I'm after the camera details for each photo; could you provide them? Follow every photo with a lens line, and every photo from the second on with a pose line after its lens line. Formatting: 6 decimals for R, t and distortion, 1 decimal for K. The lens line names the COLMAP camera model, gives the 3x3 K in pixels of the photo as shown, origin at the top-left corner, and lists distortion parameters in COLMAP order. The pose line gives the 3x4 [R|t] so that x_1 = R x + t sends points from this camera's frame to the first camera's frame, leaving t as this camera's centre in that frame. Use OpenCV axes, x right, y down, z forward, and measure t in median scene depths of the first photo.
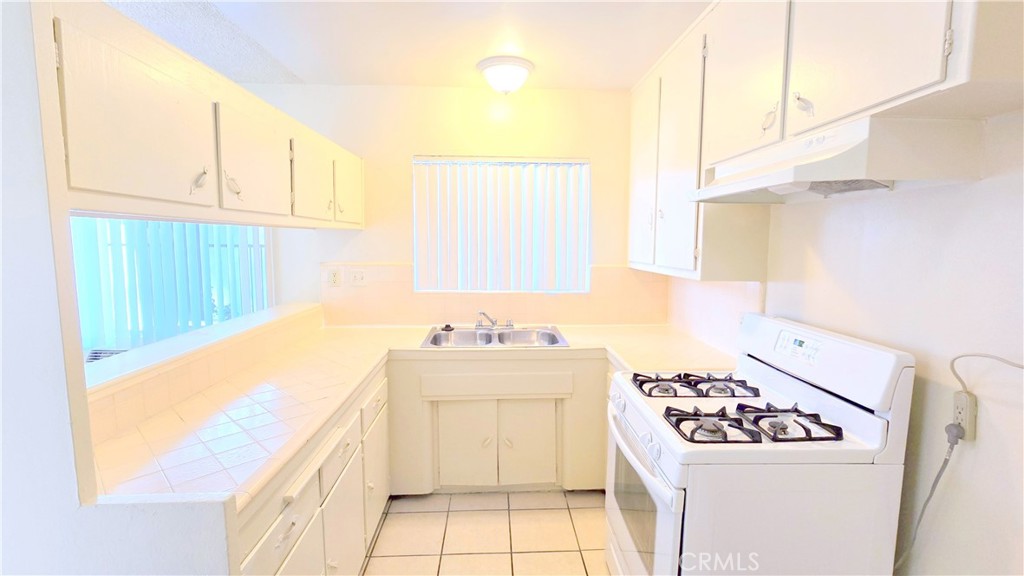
lens RADIAL K [[434.9, 0, 511.8], [0, 434.9, 282.4], [0, 0, 1]] dist [-0.000108, -0.008330]
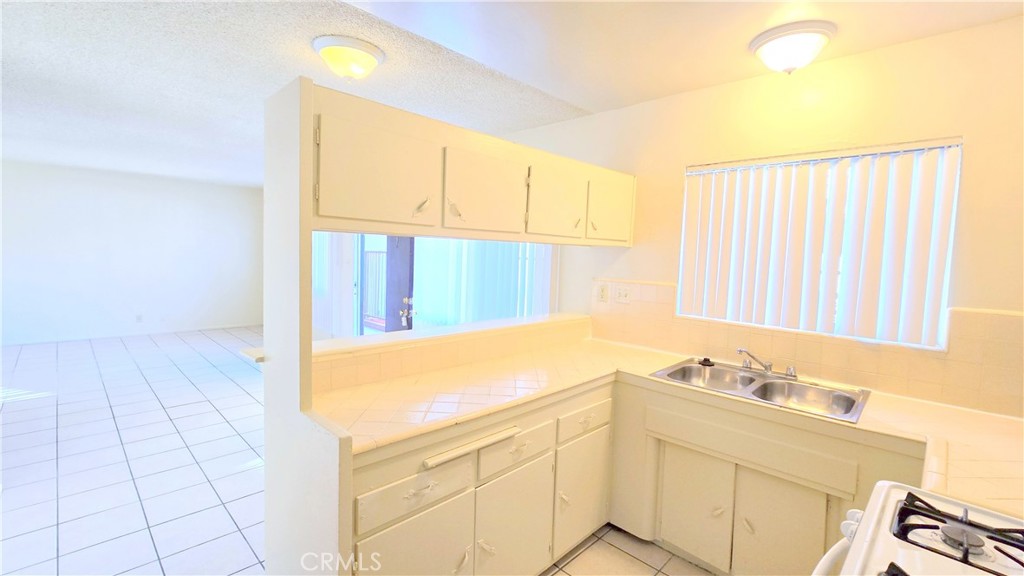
lens RADIAL K [[434.9, 0, 511.8], [0, 434.9, 282.4], [0, 0, 1]] dist [-0.000108, -0.008330]
pose [[0.682112, 0.066450, -0.728222, 0.237395], [-0.100643, 0.994917, -0.003485, -0.011779], [0.724289, 0.075668, 0.685332, 0.147235]]
